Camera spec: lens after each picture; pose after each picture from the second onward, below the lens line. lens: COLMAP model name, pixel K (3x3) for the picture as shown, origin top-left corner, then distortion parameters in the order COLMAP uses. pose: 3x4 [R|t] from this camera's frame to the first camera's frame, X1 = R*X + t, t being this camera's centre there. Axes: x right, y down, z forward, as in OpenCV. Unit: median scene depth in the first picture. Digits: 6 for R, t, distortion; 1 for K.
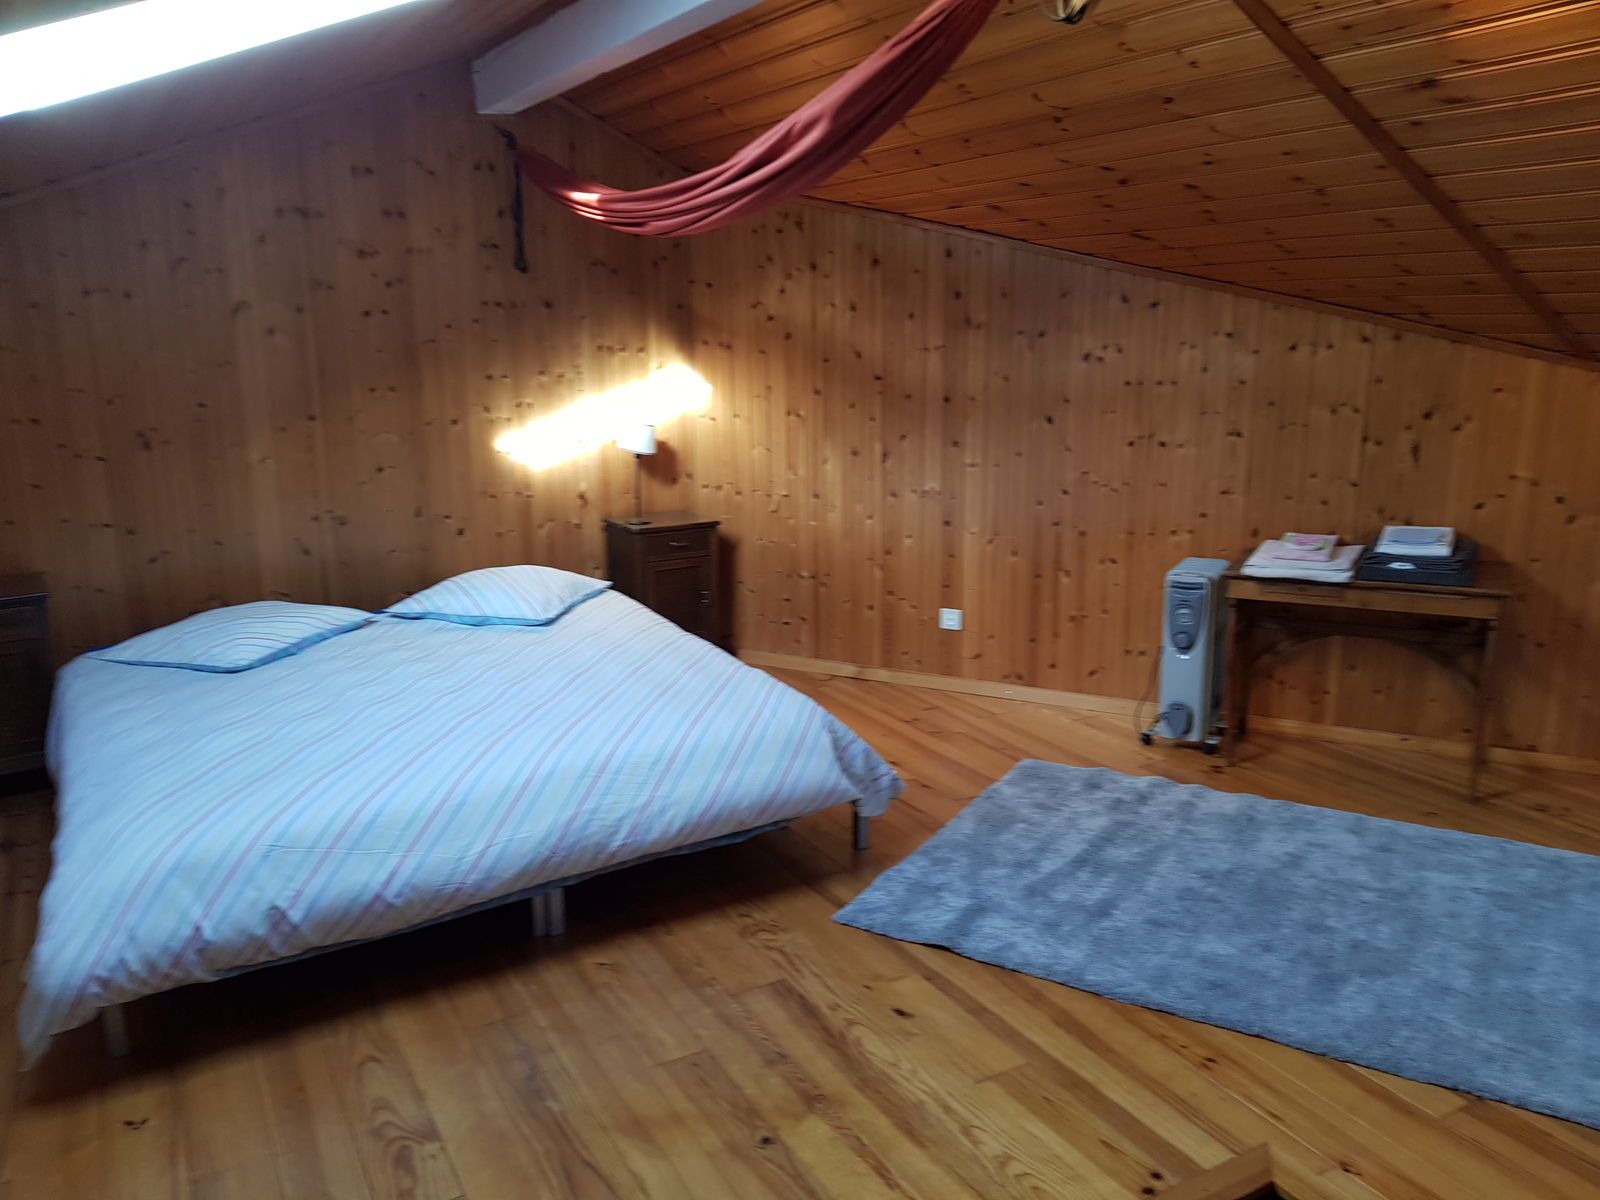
lens RADIAL K [[1230.8, 0, 803.9], [0, 1230.8, 567.4], [0, 0, 1]] dist [0.106569, -0.141580]
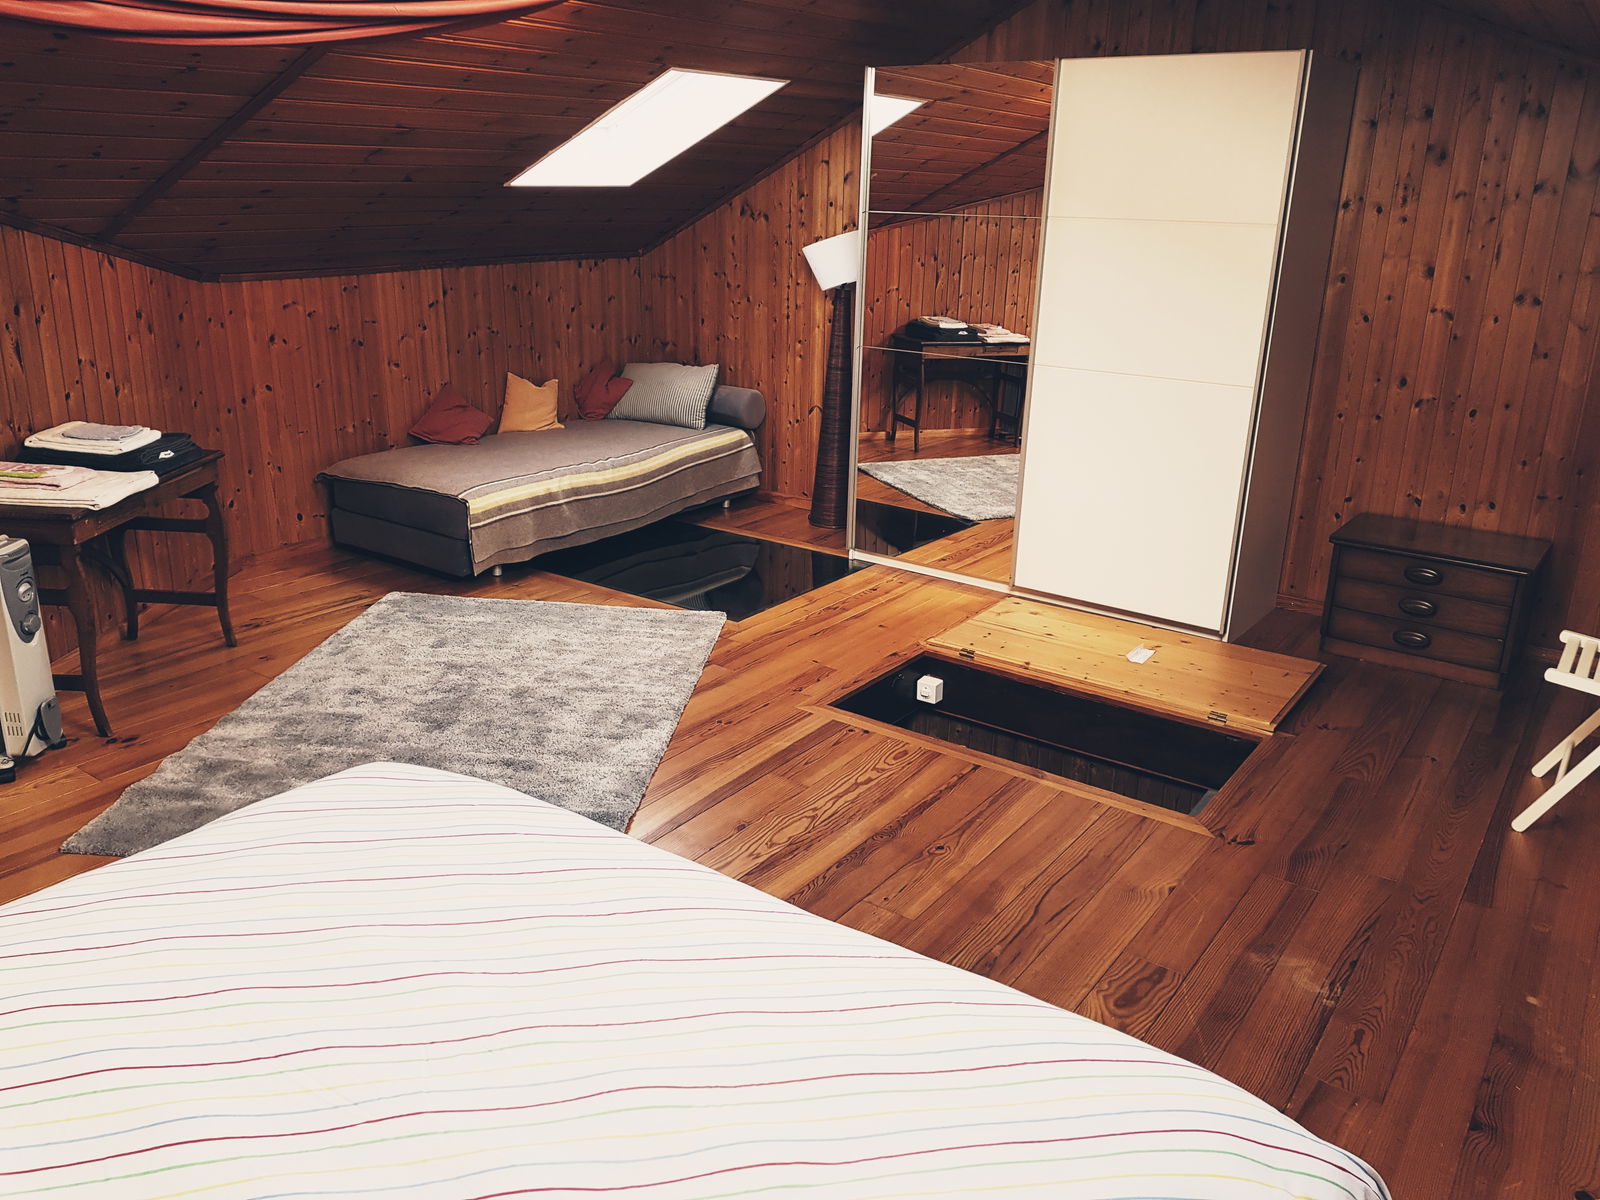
lens RADIAL K [[1230.8, 0, 803.9], [0, 1230.8, 567.4], [0, 0, 1]] dist [0.106569, -0.141580]
pose [[-0.409481, -0.271952, 0.870843, -0.643402], [0.171683, 0.914514, 0.366317, -0.202467], [-0.896019, 0.299509, -0.327787, 0.906742]]
